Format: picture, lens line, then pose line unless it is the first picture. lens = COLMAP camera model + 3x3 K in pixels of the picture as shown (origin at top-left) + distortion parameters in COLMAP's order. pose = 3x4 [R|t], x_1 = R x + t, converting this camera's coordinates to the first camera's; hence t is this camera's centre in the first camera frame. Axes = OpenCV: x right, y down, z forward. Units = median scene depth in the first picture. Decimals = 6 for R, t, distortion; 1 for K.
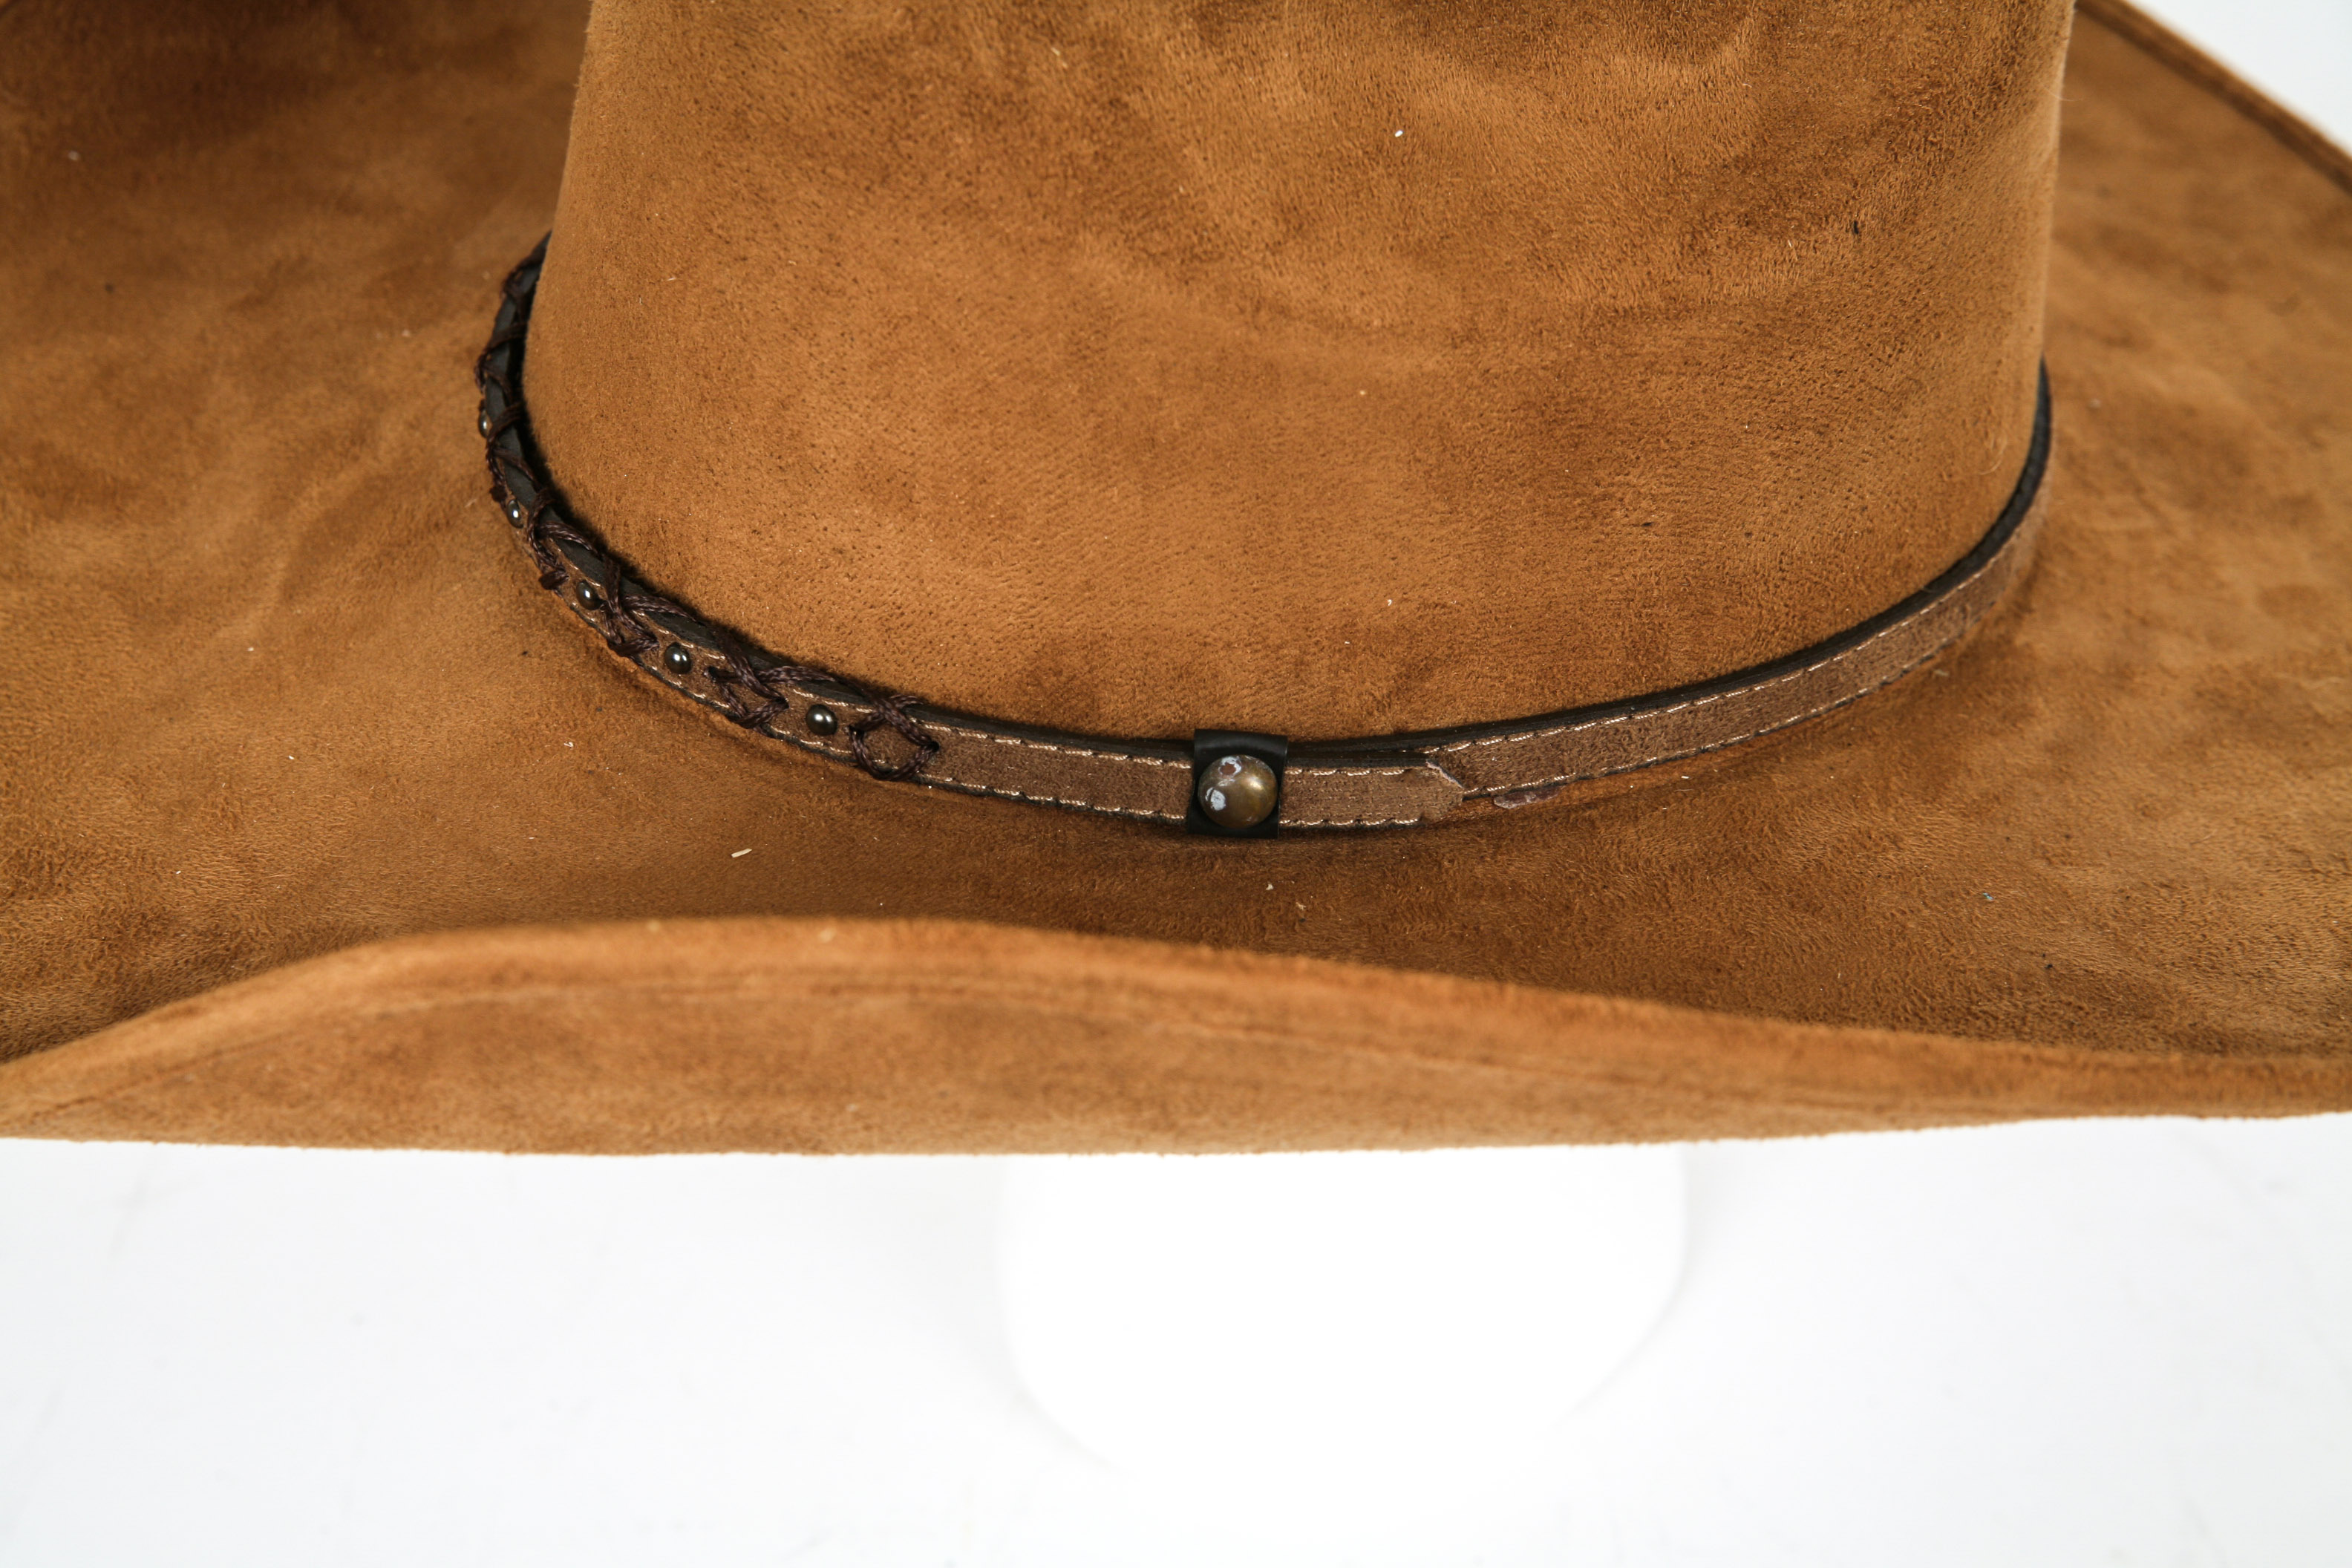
lens RADIAL K [[5022.5, 0, 1176.0], [0, 5022.5, 784.0], [0, 0, 1]] dist [-0.001530, 1.869639]
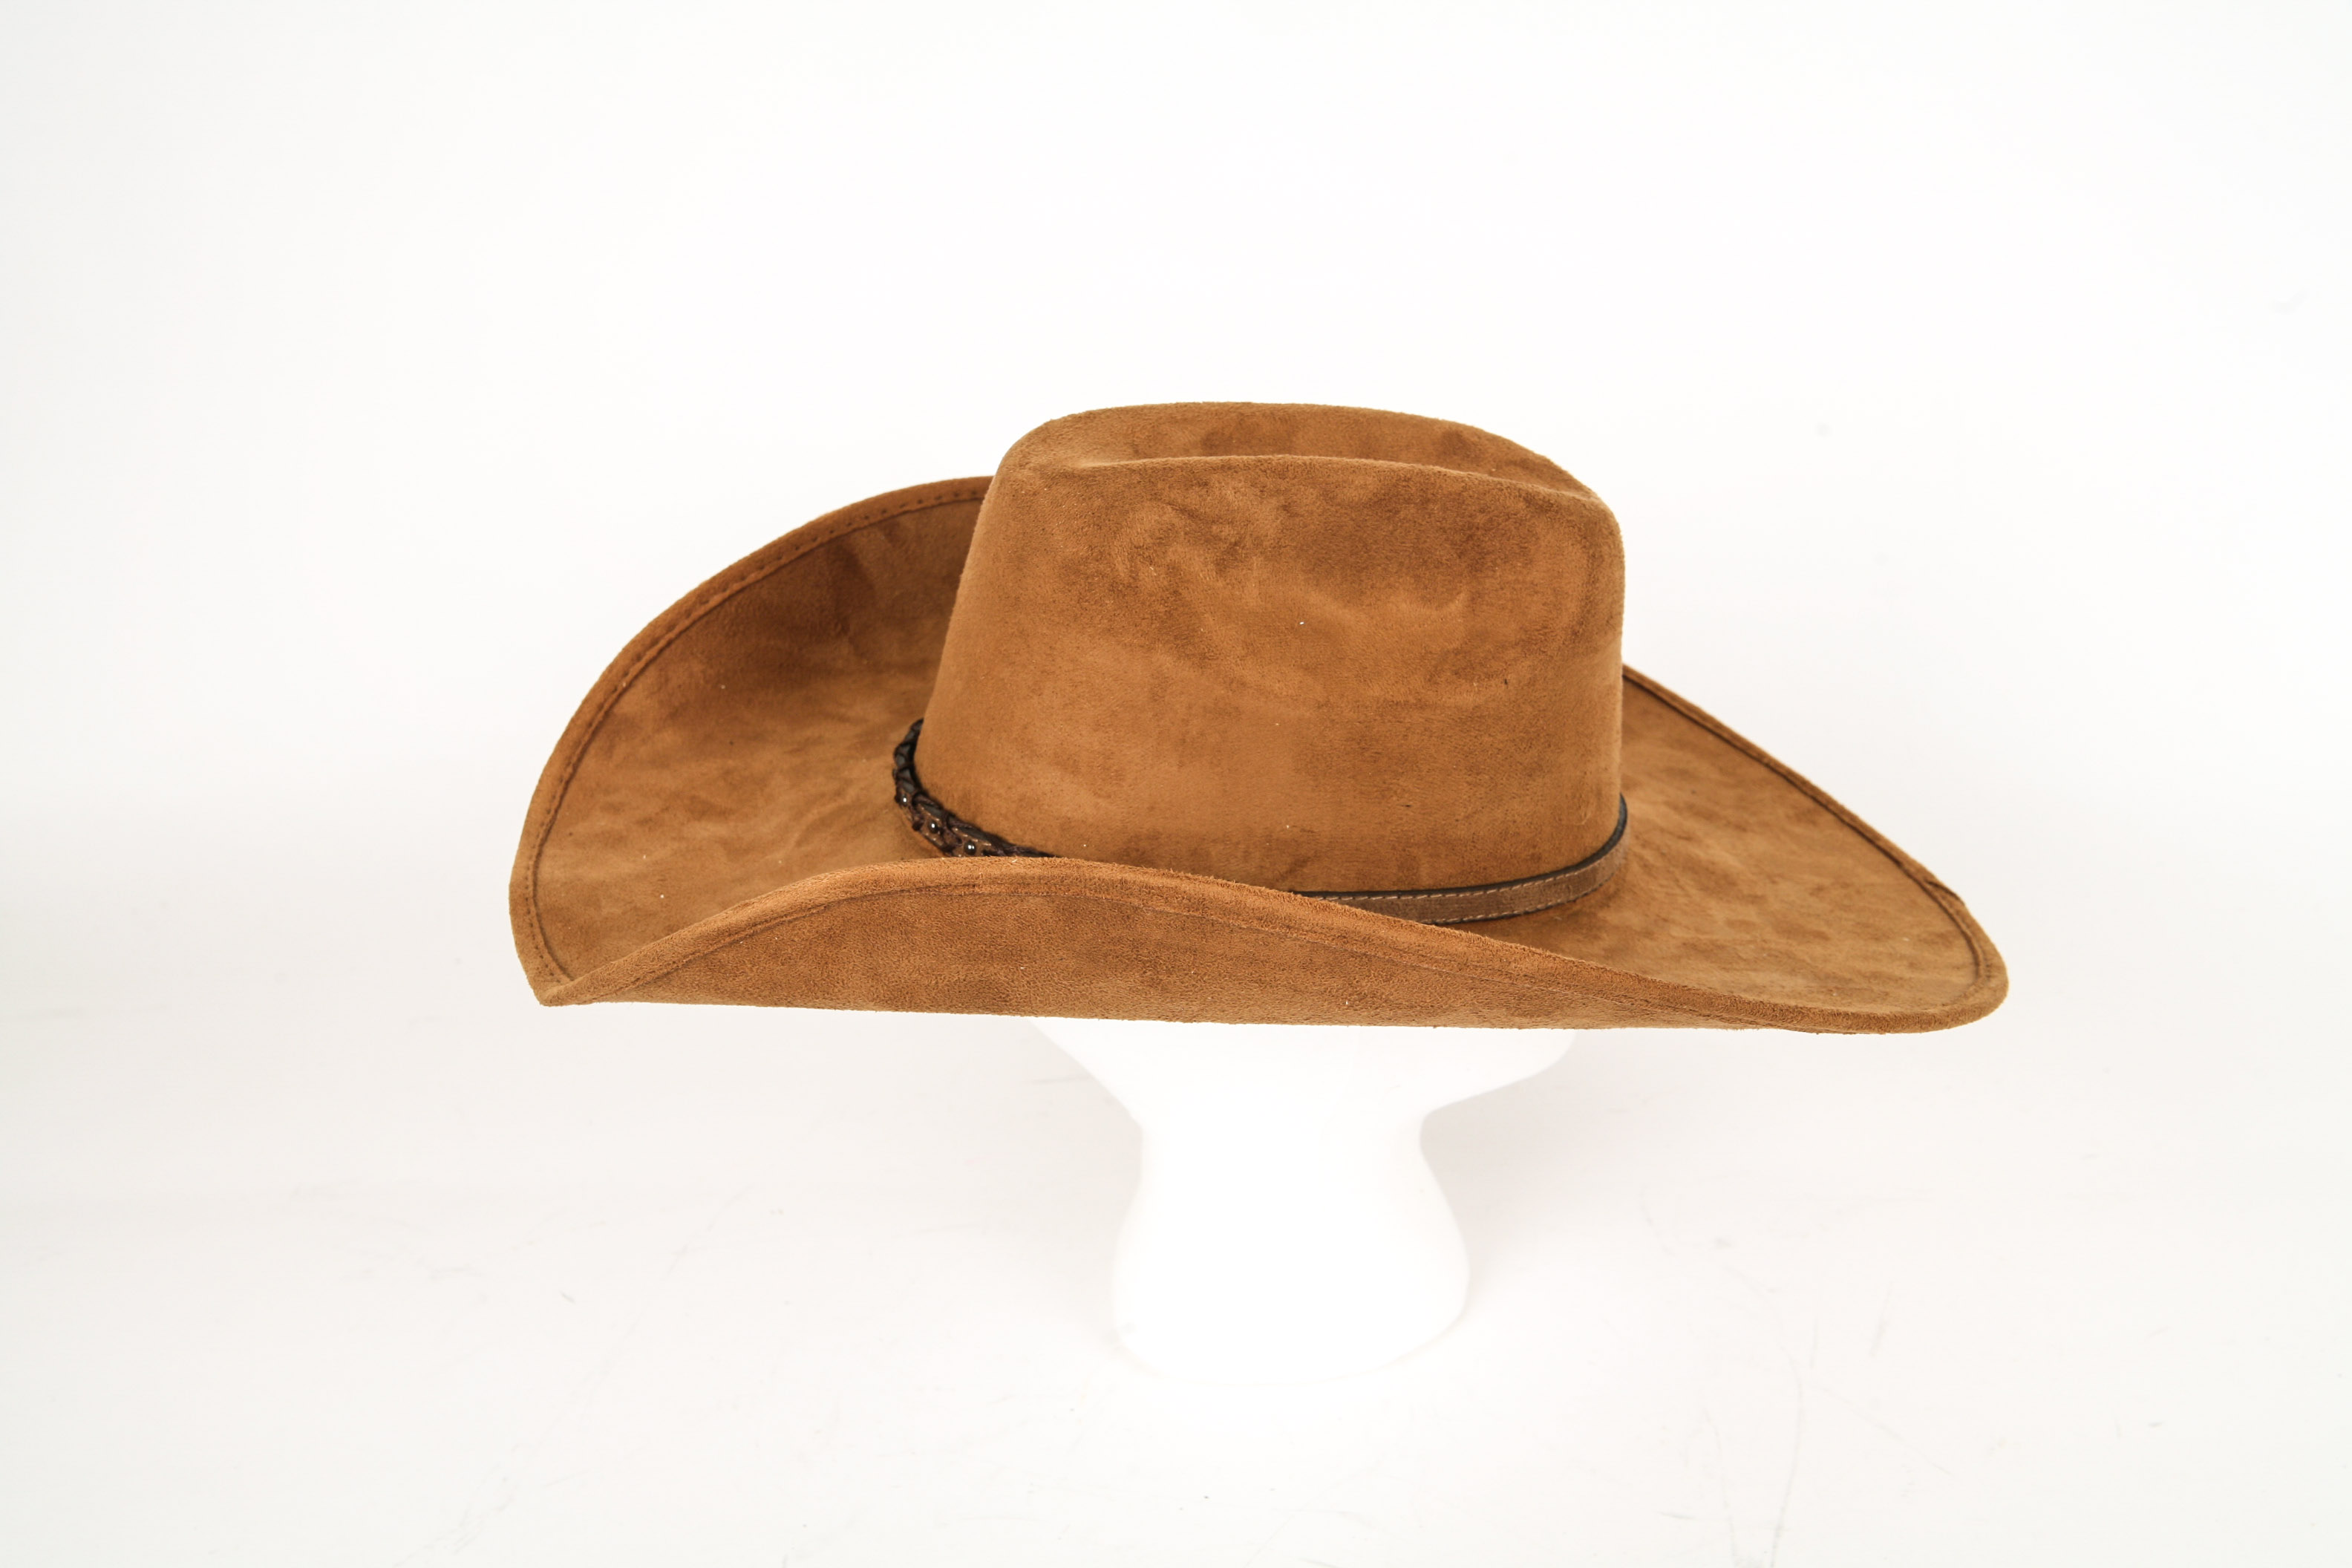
lens RADIAL K [[5207.5, 0, 1176.0], [0, 5207.5, 784.0], [0, 0, 1]] dist [-0.049457, -0.026987]
pose [[0.993432, 0.043513, -0.105831, 0.231329], [-0.080107, 0.924895, -0.371688, 0.789616], [0.081710, 0.377725, 0.922306, -1.114570]]
